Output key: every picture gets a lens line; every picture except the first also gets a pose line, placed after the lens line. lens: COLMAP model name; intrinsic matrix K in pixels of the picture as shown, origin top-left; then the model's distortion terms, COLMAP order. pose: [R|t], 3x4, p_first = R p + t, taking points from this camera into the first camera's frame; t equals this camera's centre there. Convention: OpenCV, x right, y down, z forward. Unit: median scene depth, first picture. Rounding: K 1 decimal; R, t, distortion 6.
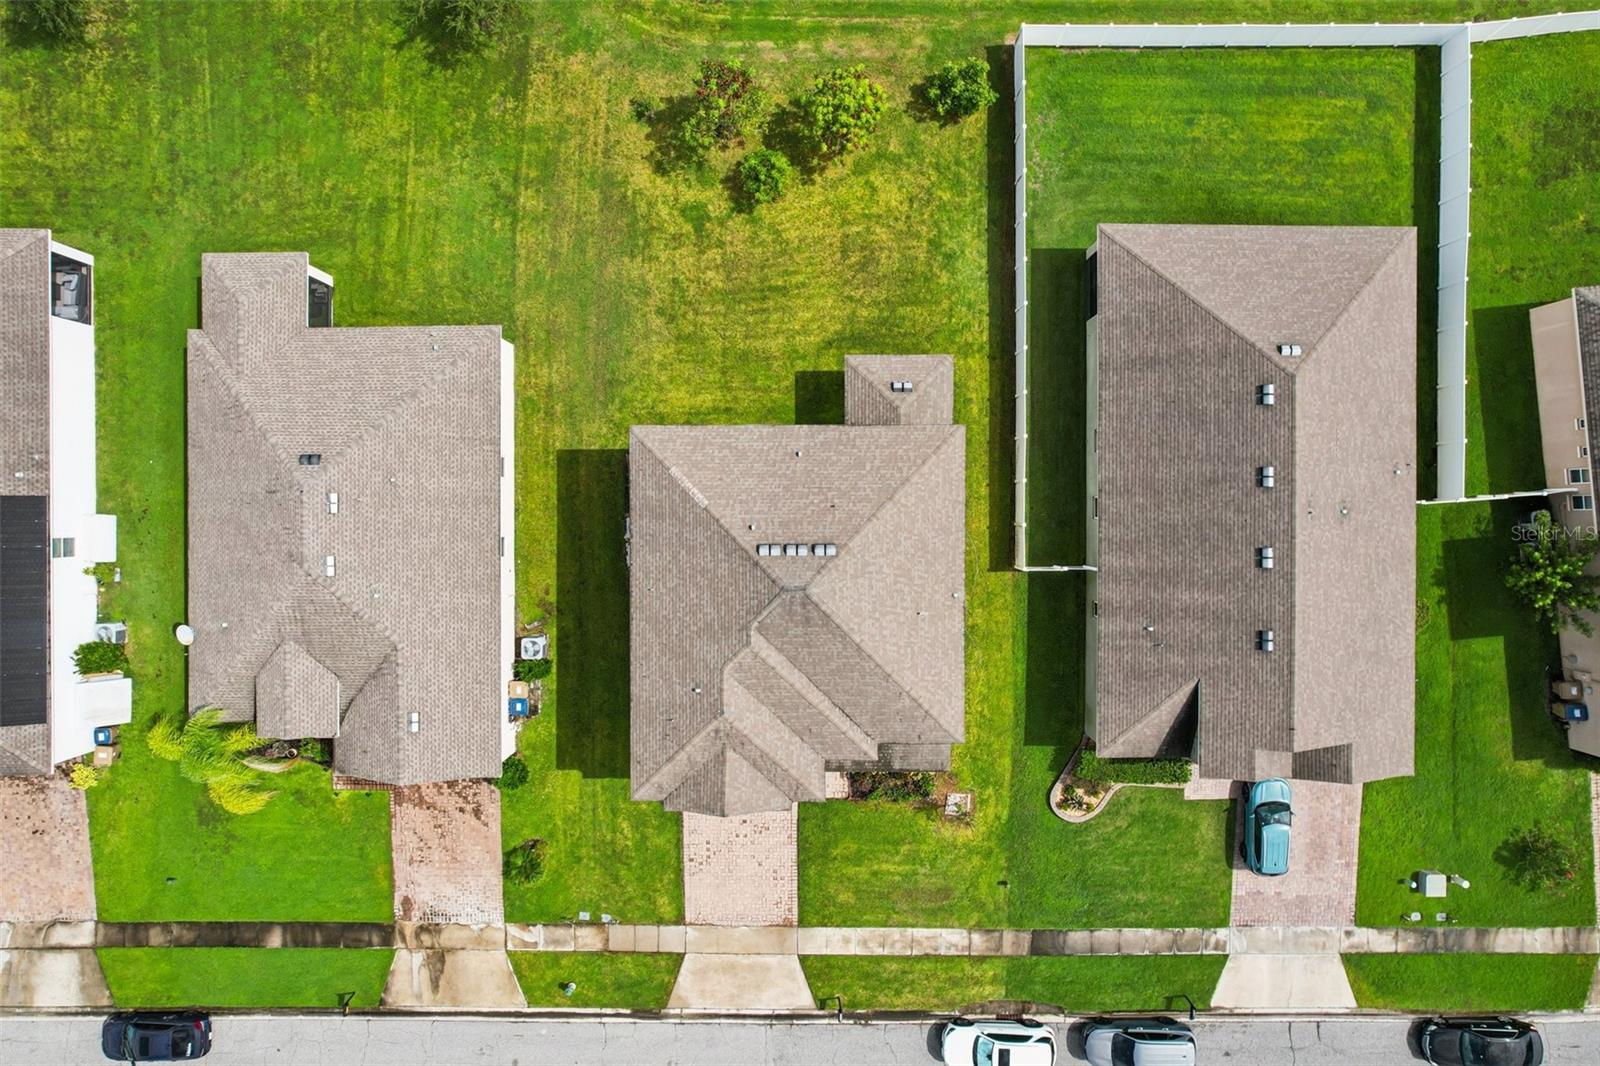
lens RADIAL K [[1031.2, 0, 804.2], [0, 1031.2, 527.9], [0, 0, 1]] dist [-0.080828, 0.071901]
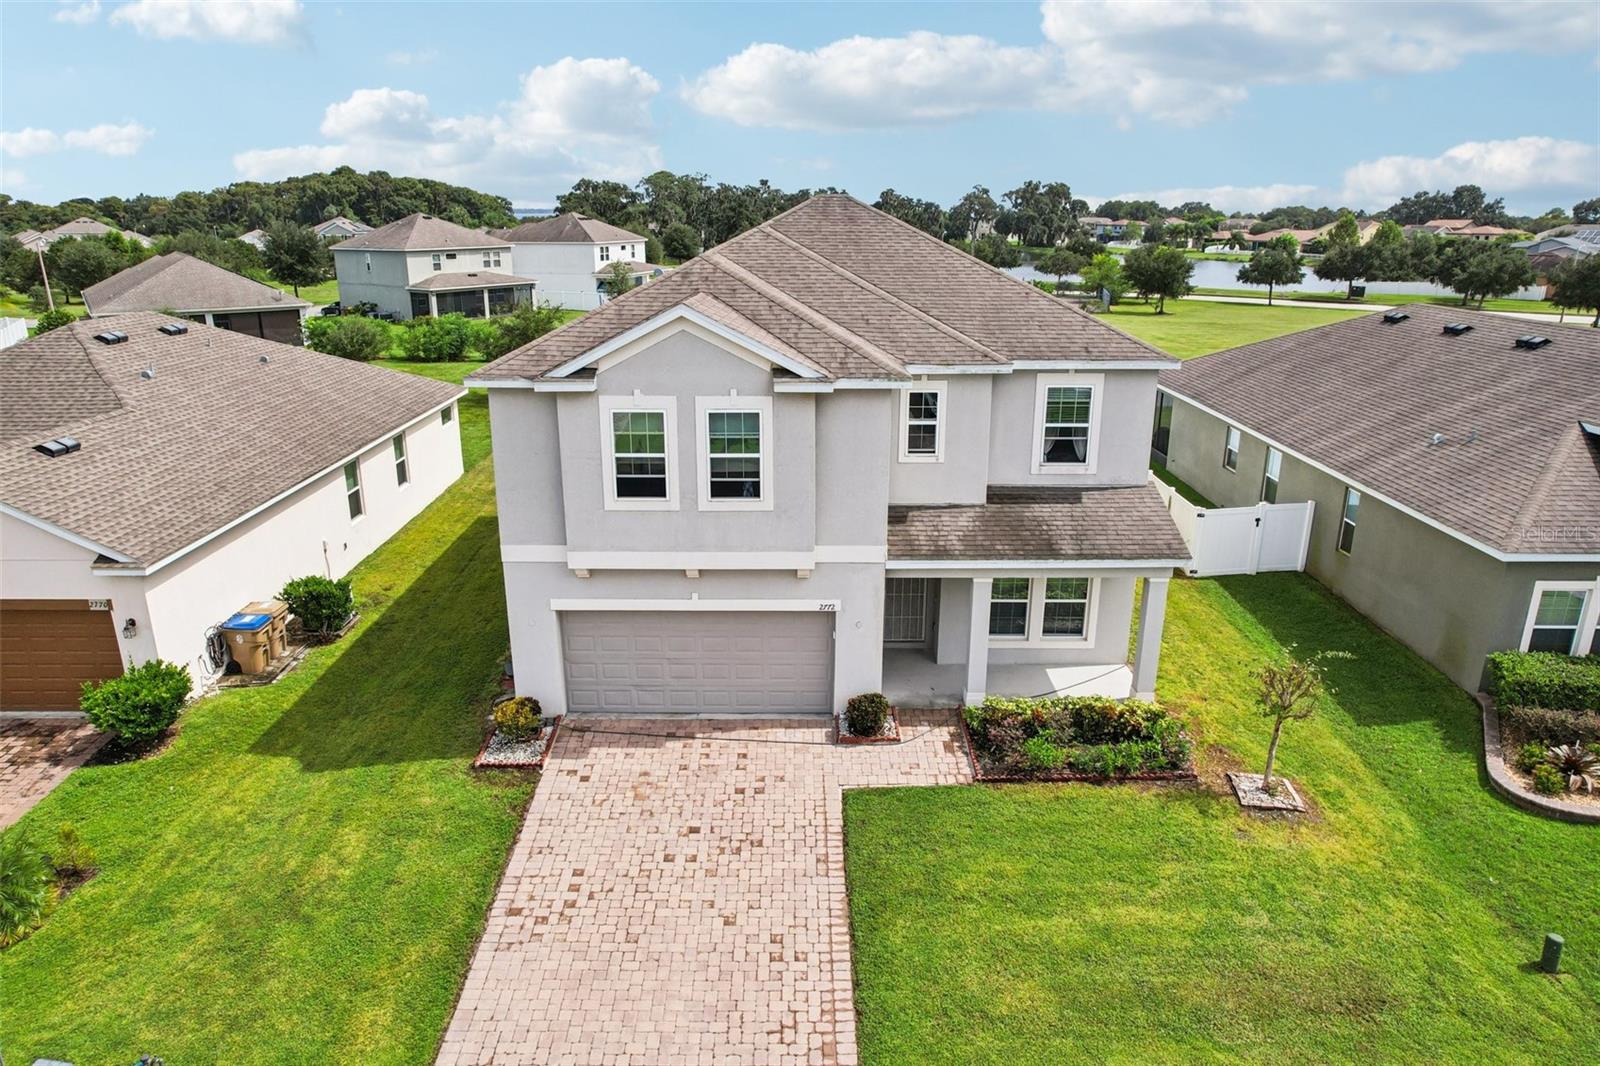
lens RADIAL K [[1031.2, 0, 796.0], [0, 1031.2, 542.8], [0, 0, 1]] dist [-0.080828, 0.071901]
pose [[0.999954, 0.008788, 0.003821, -0.025125], [0.000996, 0.301248, -0.953545, 0.596020], [-0.009531, 0.953505, 0.301226, 0.798824]]
